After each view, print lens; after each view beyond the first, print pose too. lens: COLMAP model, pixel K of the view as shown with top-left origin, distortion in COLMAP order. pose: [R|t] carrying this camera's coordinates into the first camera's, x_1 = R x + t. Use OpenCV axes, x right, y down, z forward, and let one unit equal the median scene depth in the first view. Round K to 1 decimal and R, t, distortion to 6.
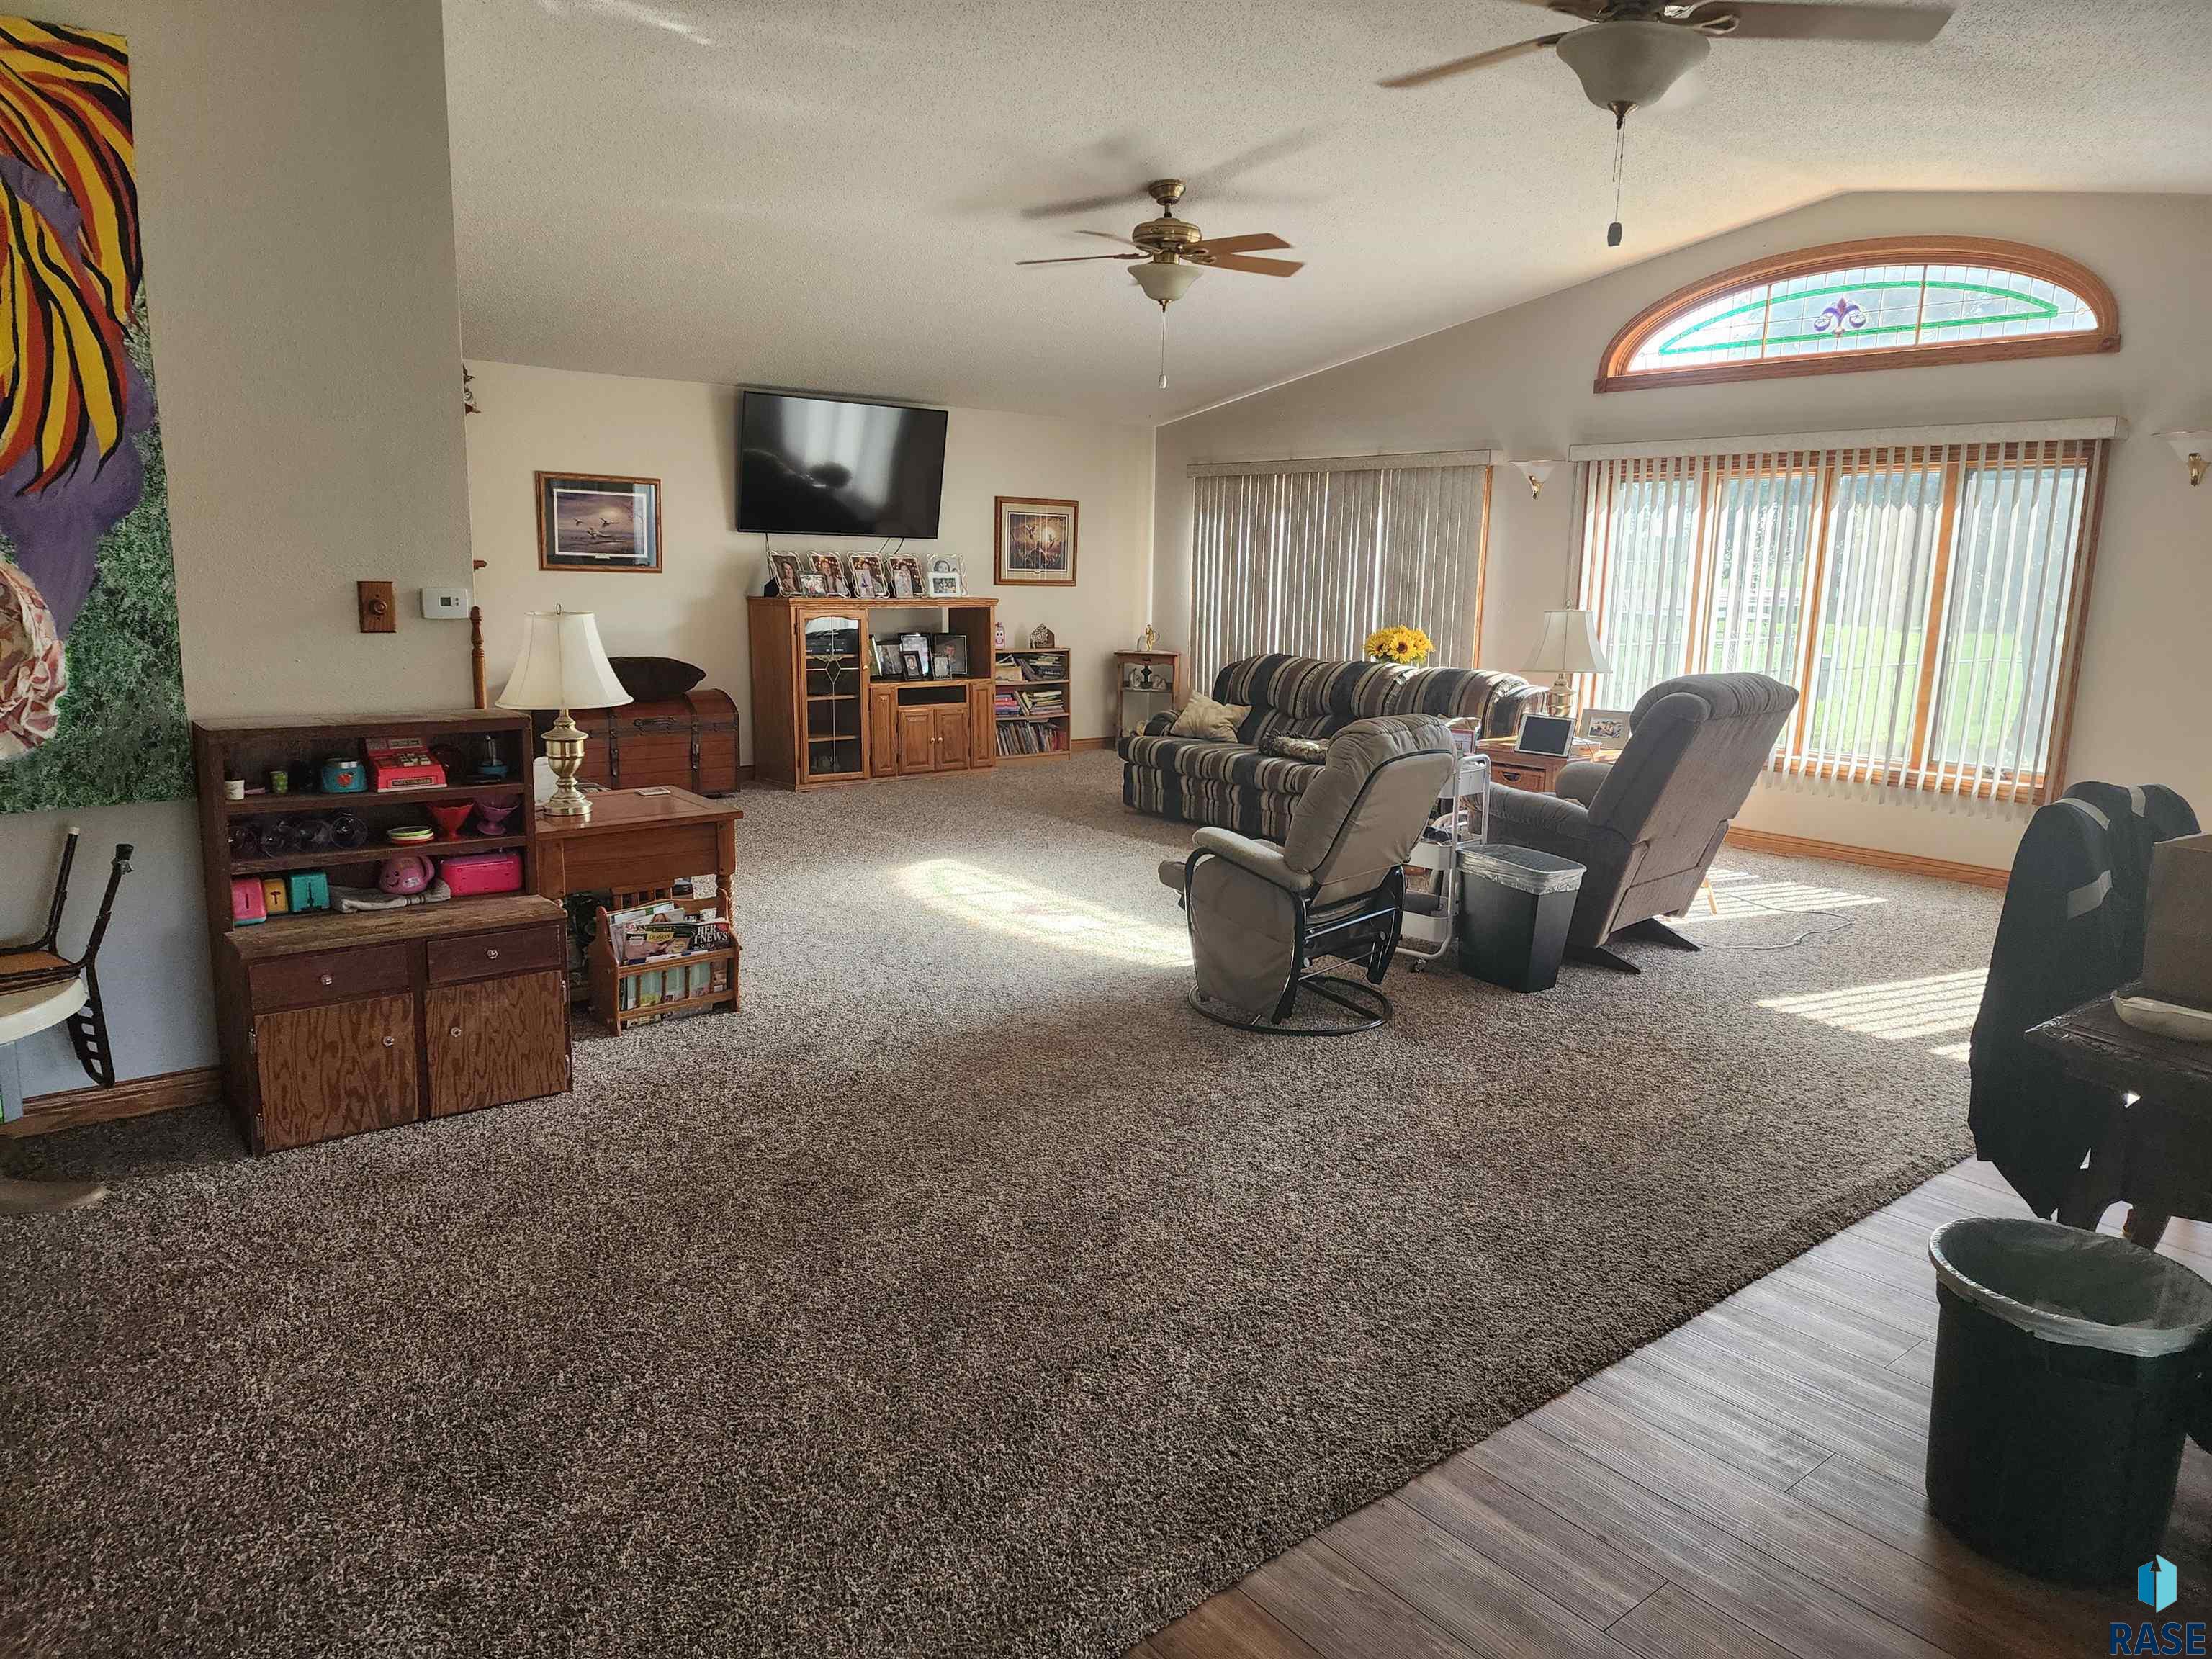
lens RADIAL K [[1463.1, 0, 1108.9], [0, 1463.1, 827.0], [0, 0, 1]] dist [0.050865, -0.050528]
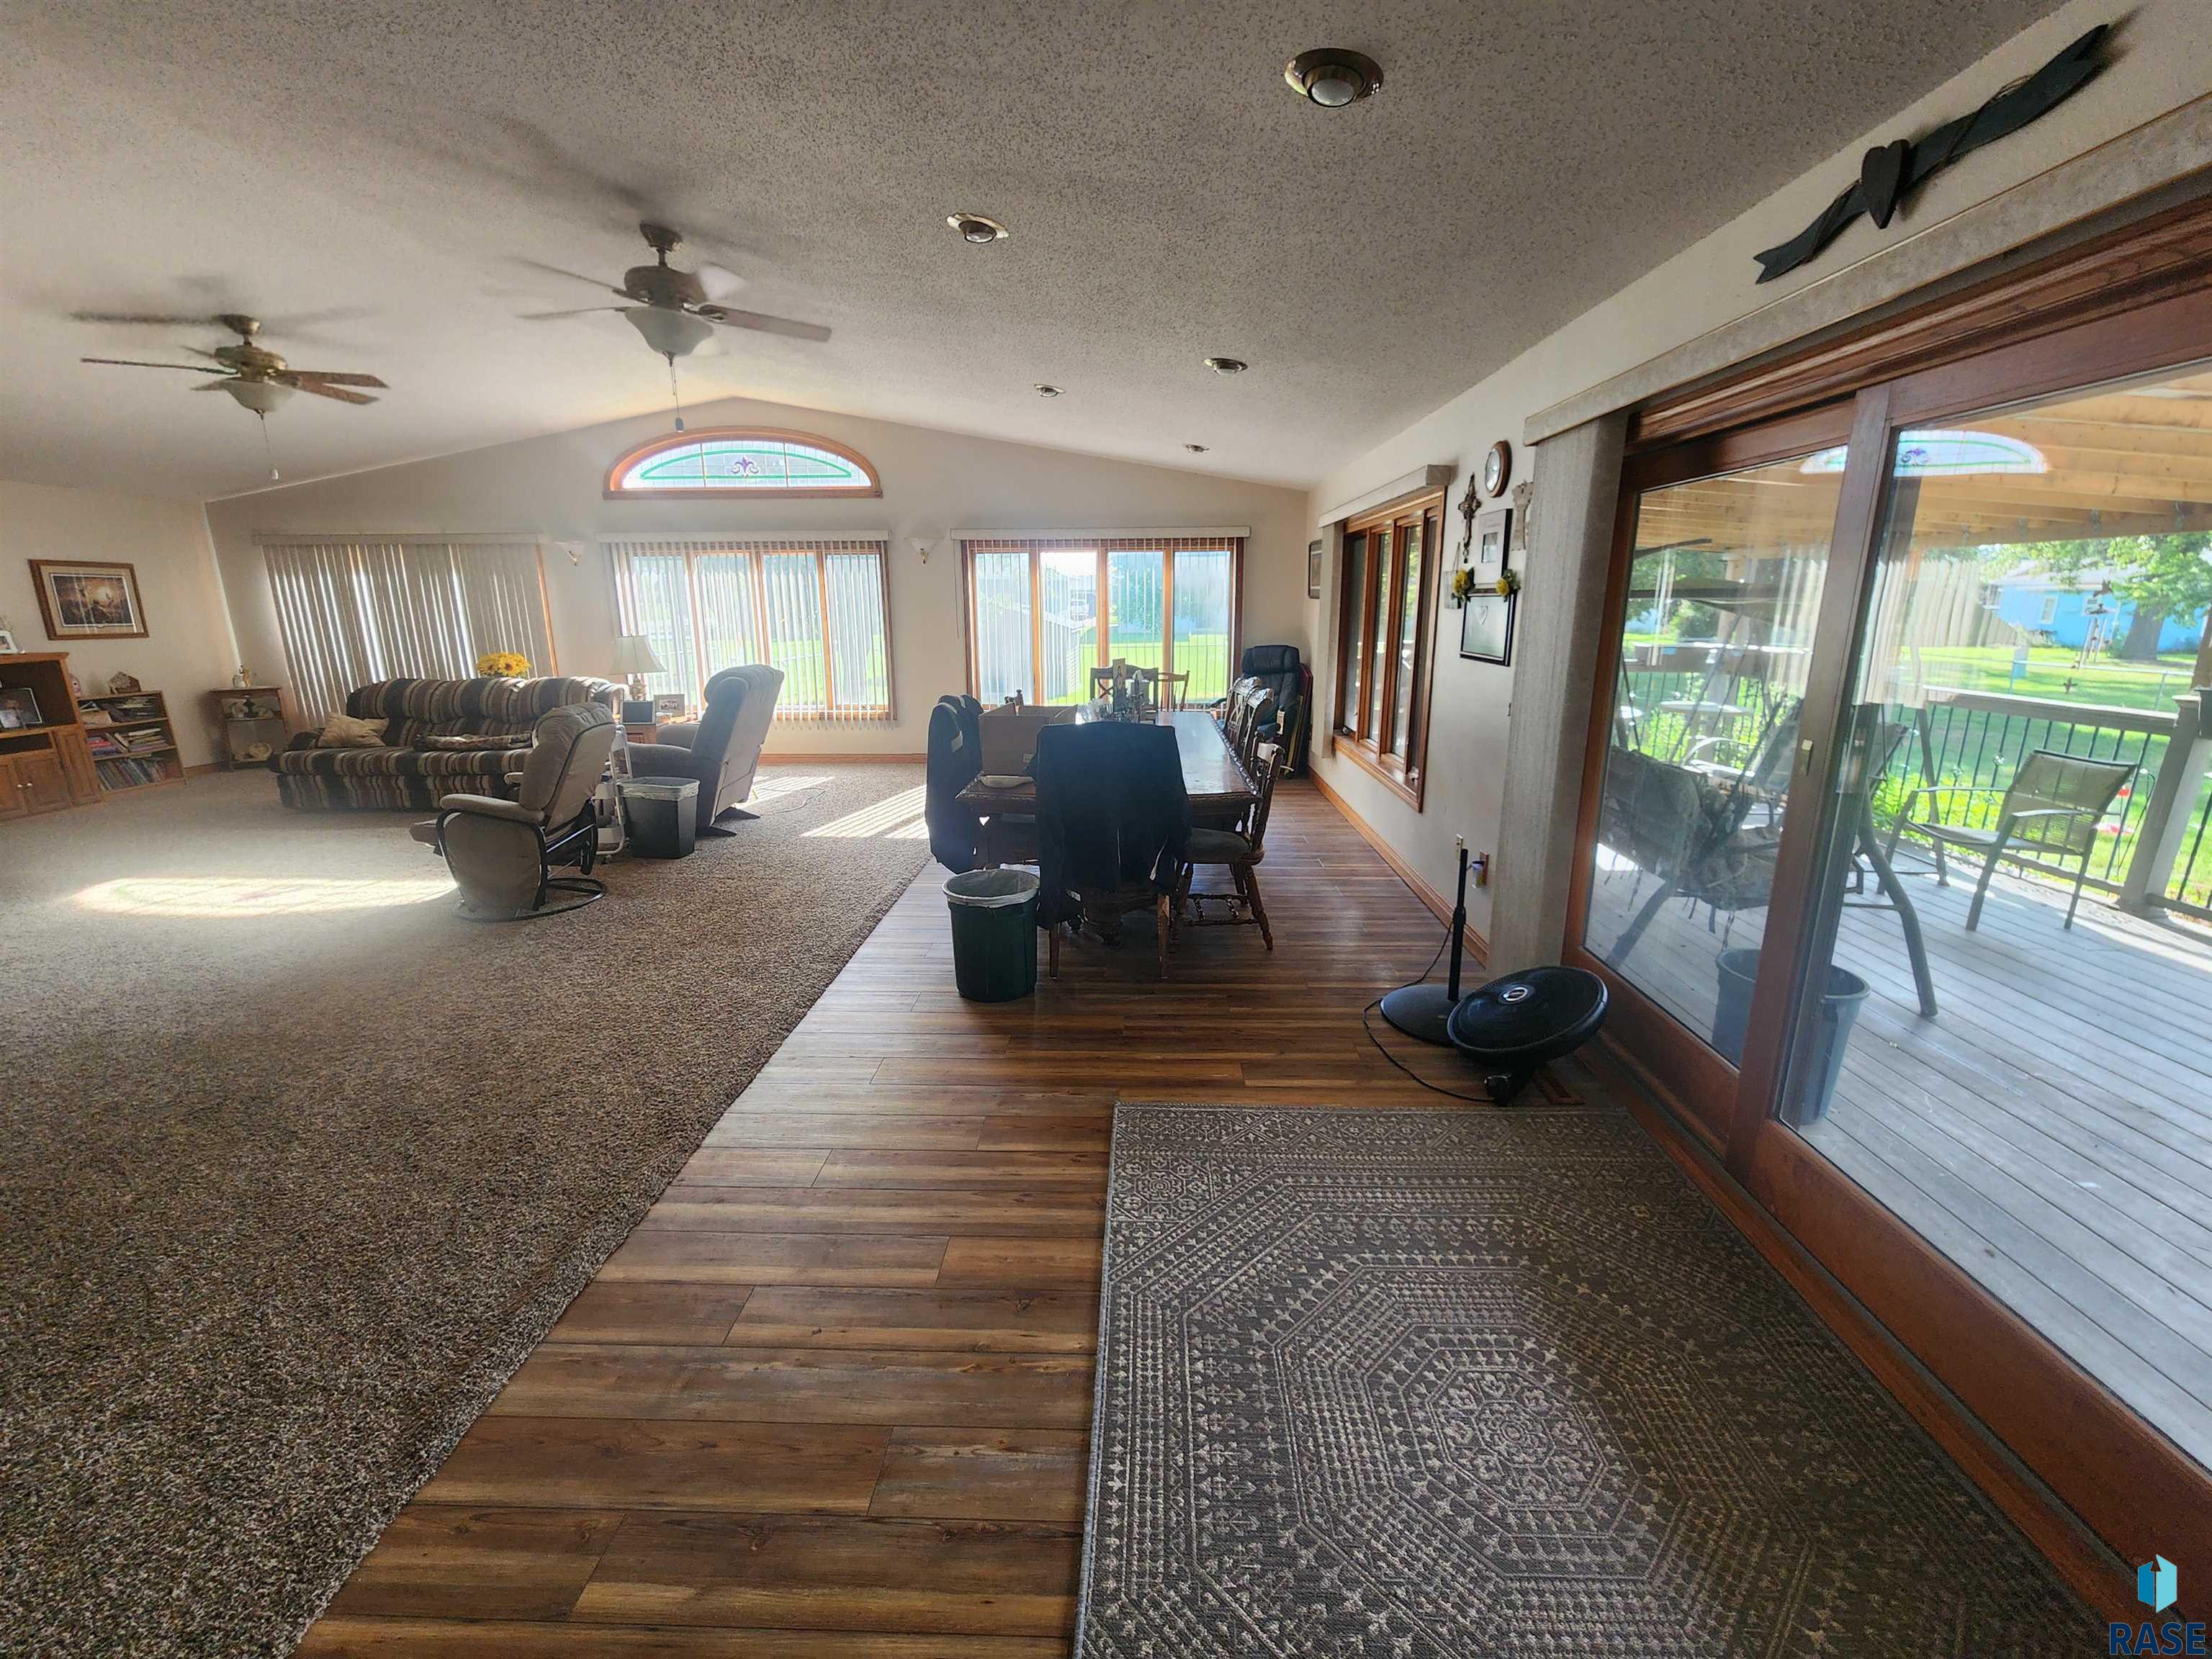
lens RADIAL K [[916.5, 0, 1113.5], [0, 916.5, 832.0], [0, 0, 1]] dist [0.001573, -0.000086]
pose [[0.650699, -0.208033, 0.730283, -0.138410], [0.157448, 0.977802, 0.138254, 0.010774], [-0.742833, 0.025020, 0.669009, -0.086729]]
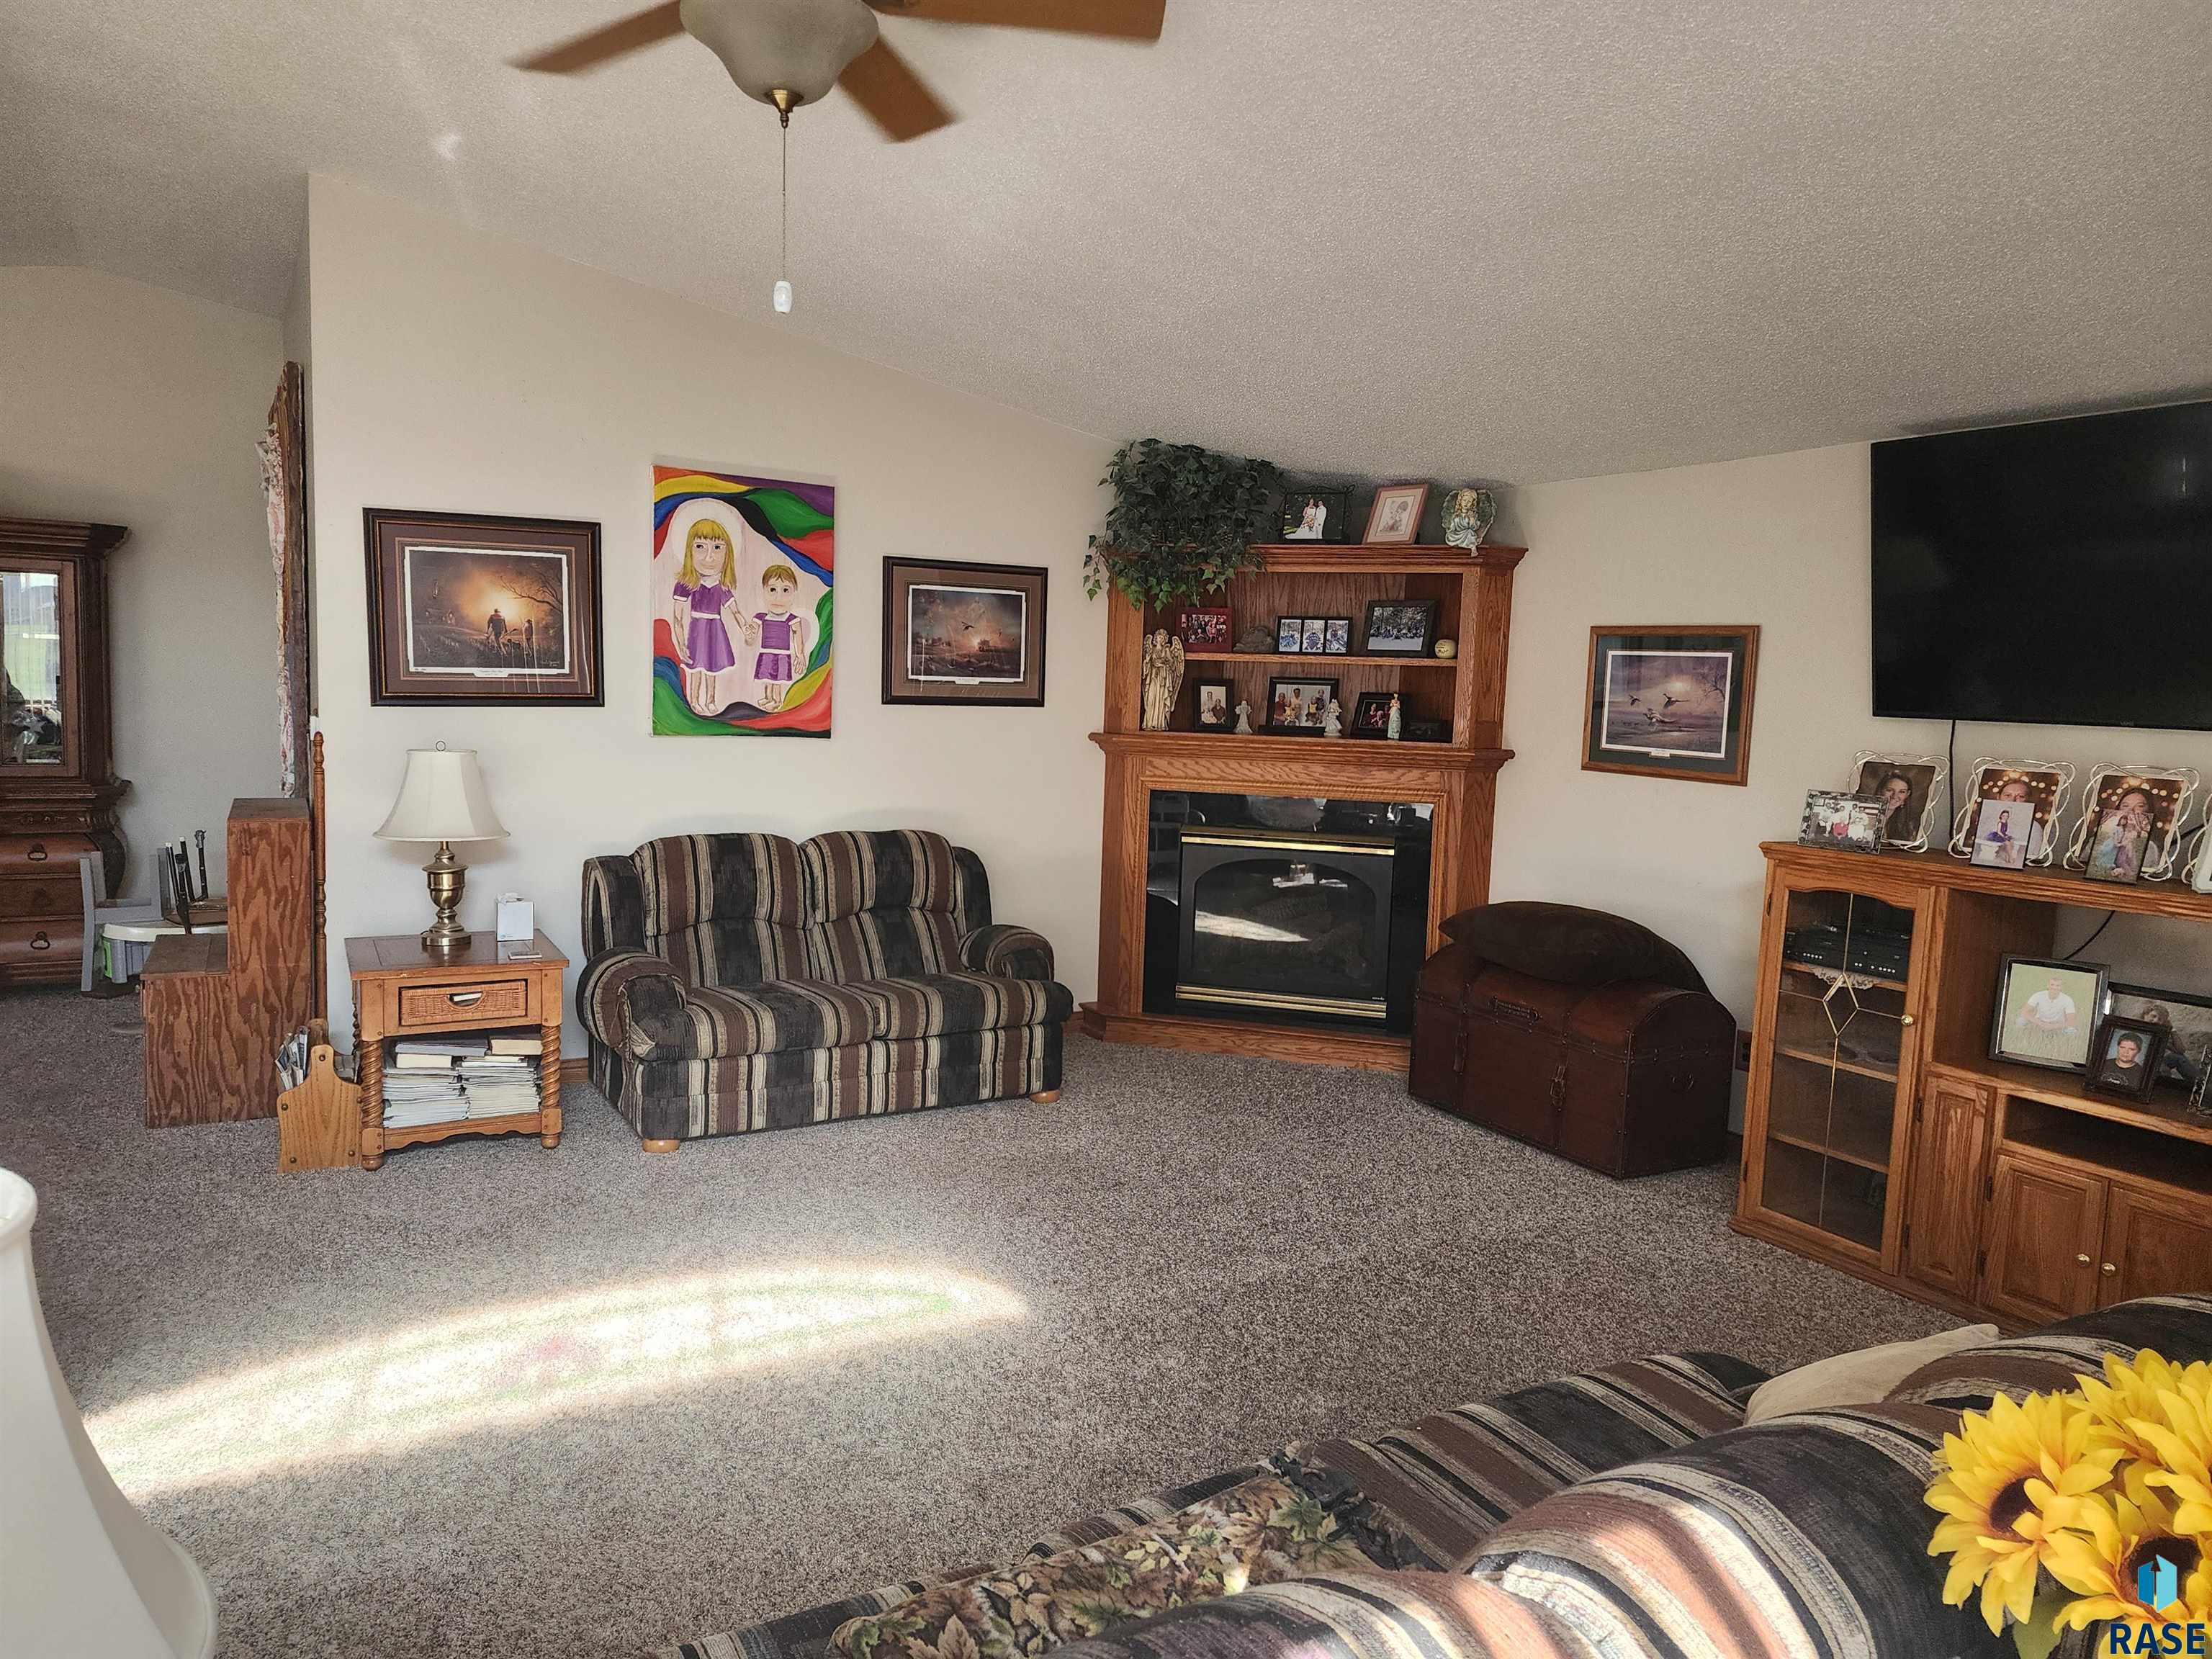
lens RADIAL K [[1463.1, 0, 1098.5], [0, 1463.1, 831.5], [0, 0, 1]] dist [0.050865, -0.050528]
pose [[-0.173874, 0.070253, -0.982259, 0.445588], [-0.212525, 0.971270, 0.107087, -0.237062], [0.961562, 0.227374, -0.153948, 1.237067]]
